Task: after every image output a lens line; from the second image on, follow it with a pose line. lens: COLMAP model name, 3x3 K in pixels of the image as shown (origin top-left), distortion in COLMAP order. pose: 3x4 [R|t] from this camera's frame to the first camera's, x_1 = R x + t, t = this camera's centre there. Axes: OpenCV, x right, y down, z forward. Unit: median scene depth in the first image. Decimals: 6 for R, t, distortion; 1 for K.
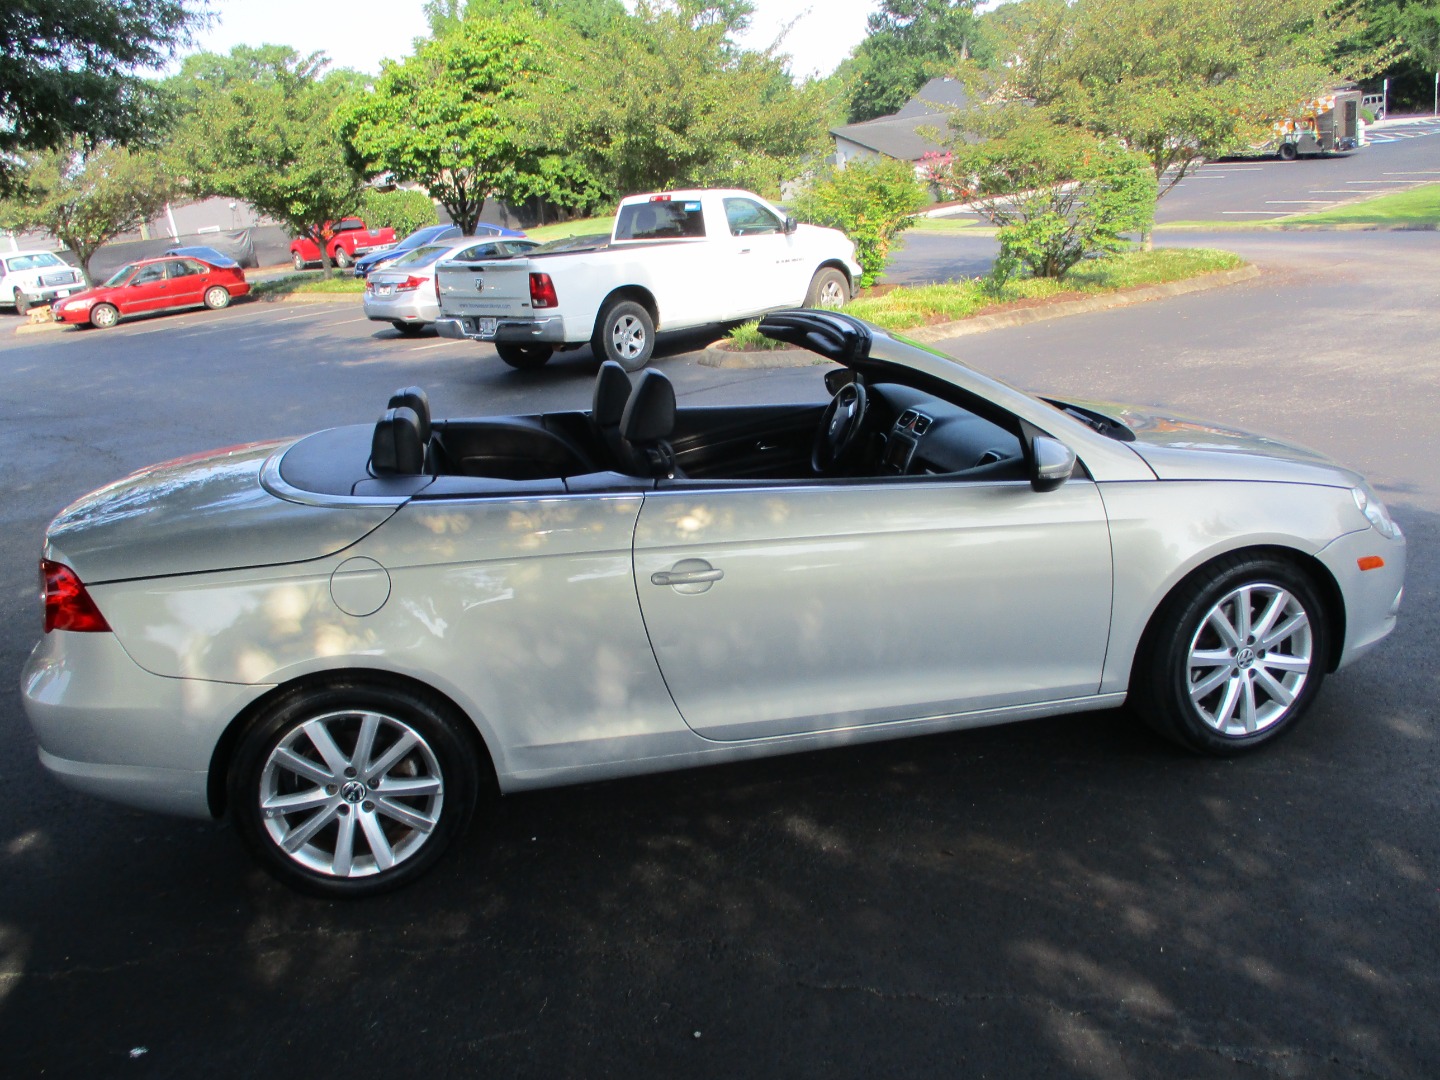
lens RADIAL K [[1206.6, 0, 718.6], [0, 1206.6, 578.7], [0, 0, 1]] dist [-0.008115, -0.003602]
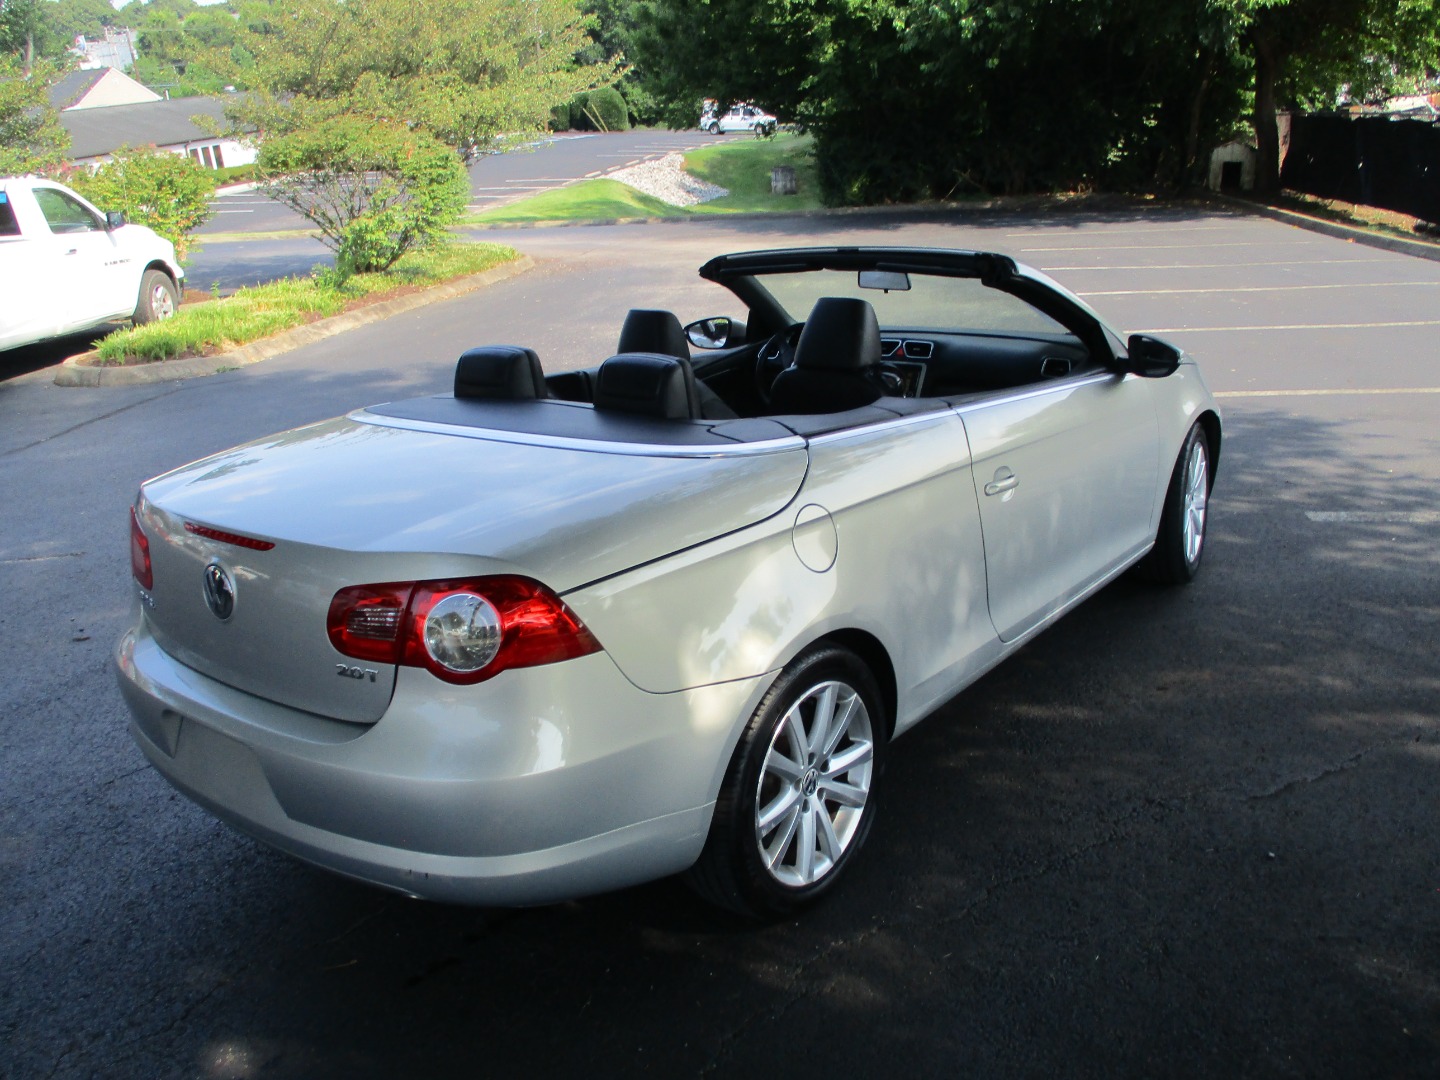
lens RADIAL K [[1243.2, 0, 720.0], [0, 1243.2, 540.0], [0, 0, 1]] dist [-0.027143, 0.010840]
pose [[0.766525, -0.169176, 0.619531, -0.201461], [0.197655, 0.980000, 0.023059, -0.005966], [-0.611041, 0.104778, 0.784634, 0.074682]]
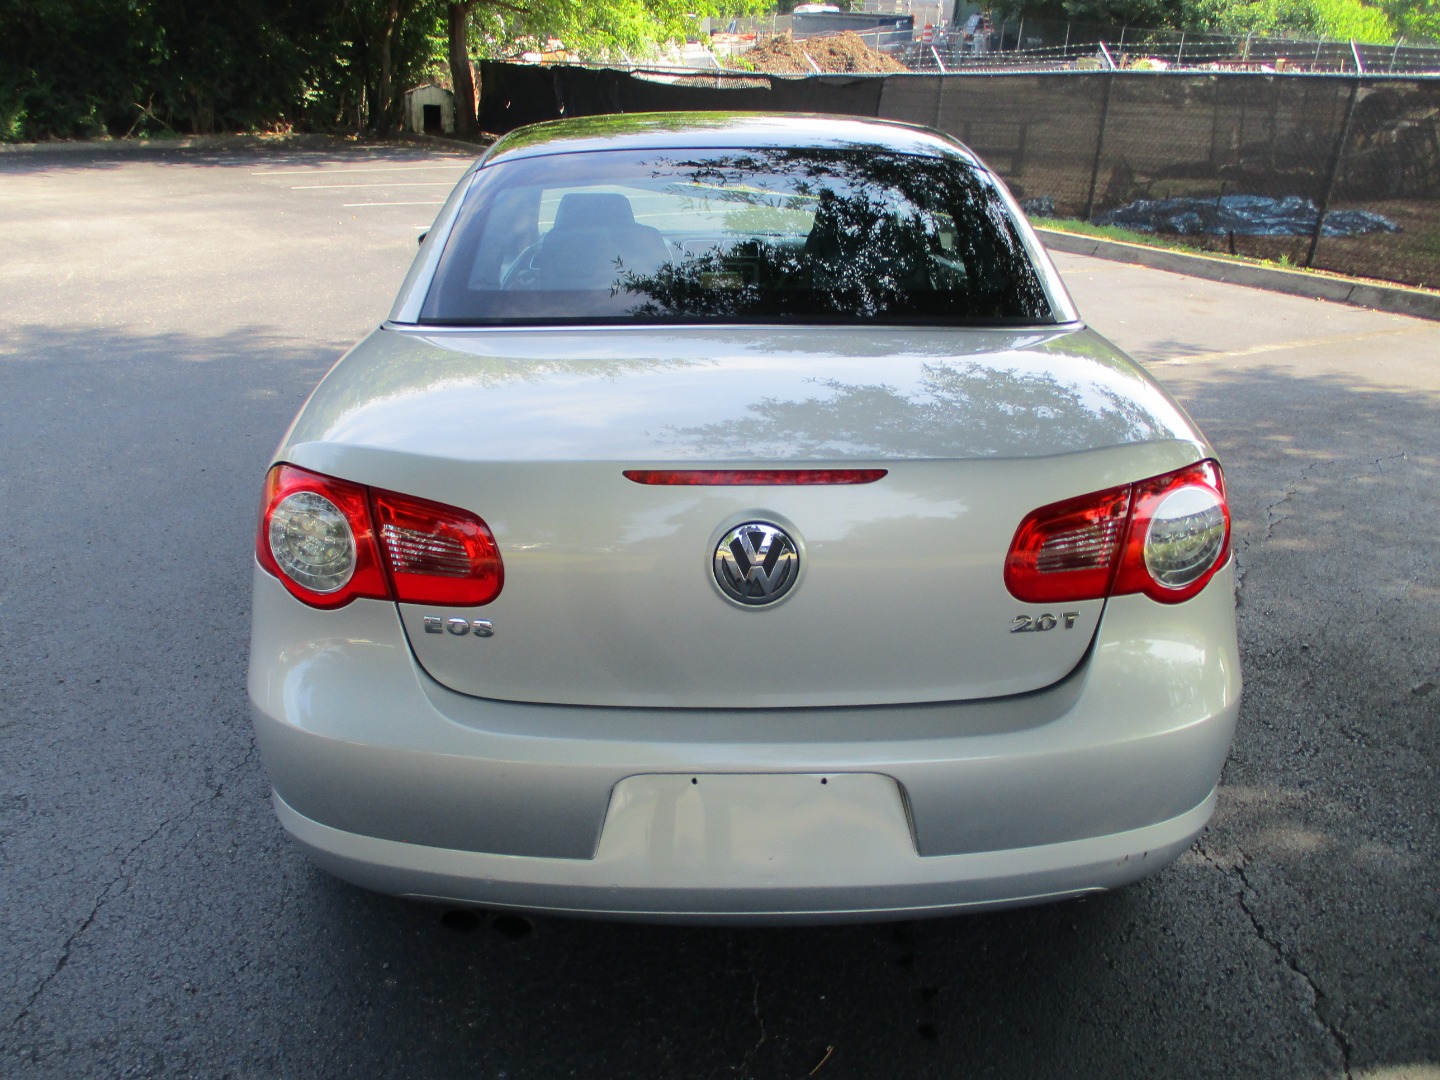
lens RADIAL K [[1243.2, 0, 720.0], [0, 1243.2, 540.0], [0, 0, 1]] dist [-0.027143, 0.010840]
pose [[0.191731, -0.282183, 0.940006, -0.265892], [0.282403, 0.933131, 0.222518, -0.042776], [-0.939940, 0.222798, 0.258600, 0.248984]]
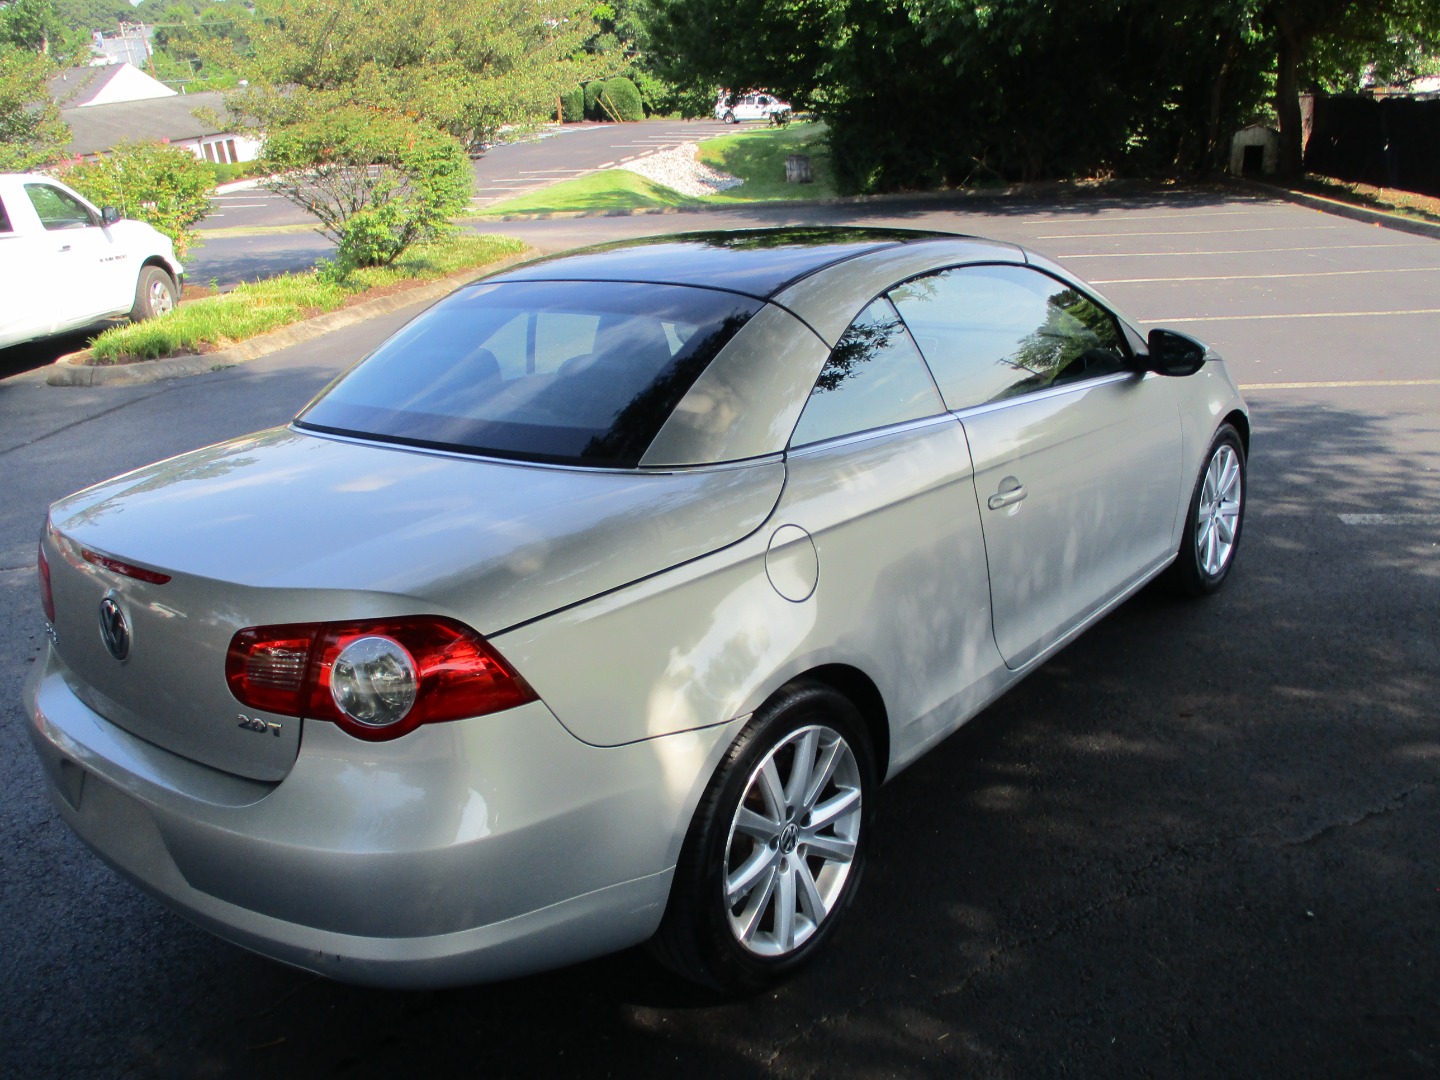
lens RADIAL K [[1243.2, 0, 720.0], [0, 1243.2, 540.0], [0, 0, 1]] dist [-0.027143, 0.010840]
pose [[0.774826, -0.178293, 0.606512, -0.180996], [0.203781, 0.978634, 0.027351, -0.009109], [-0.598430, 0.102403, 0.794604, 0.086964]]
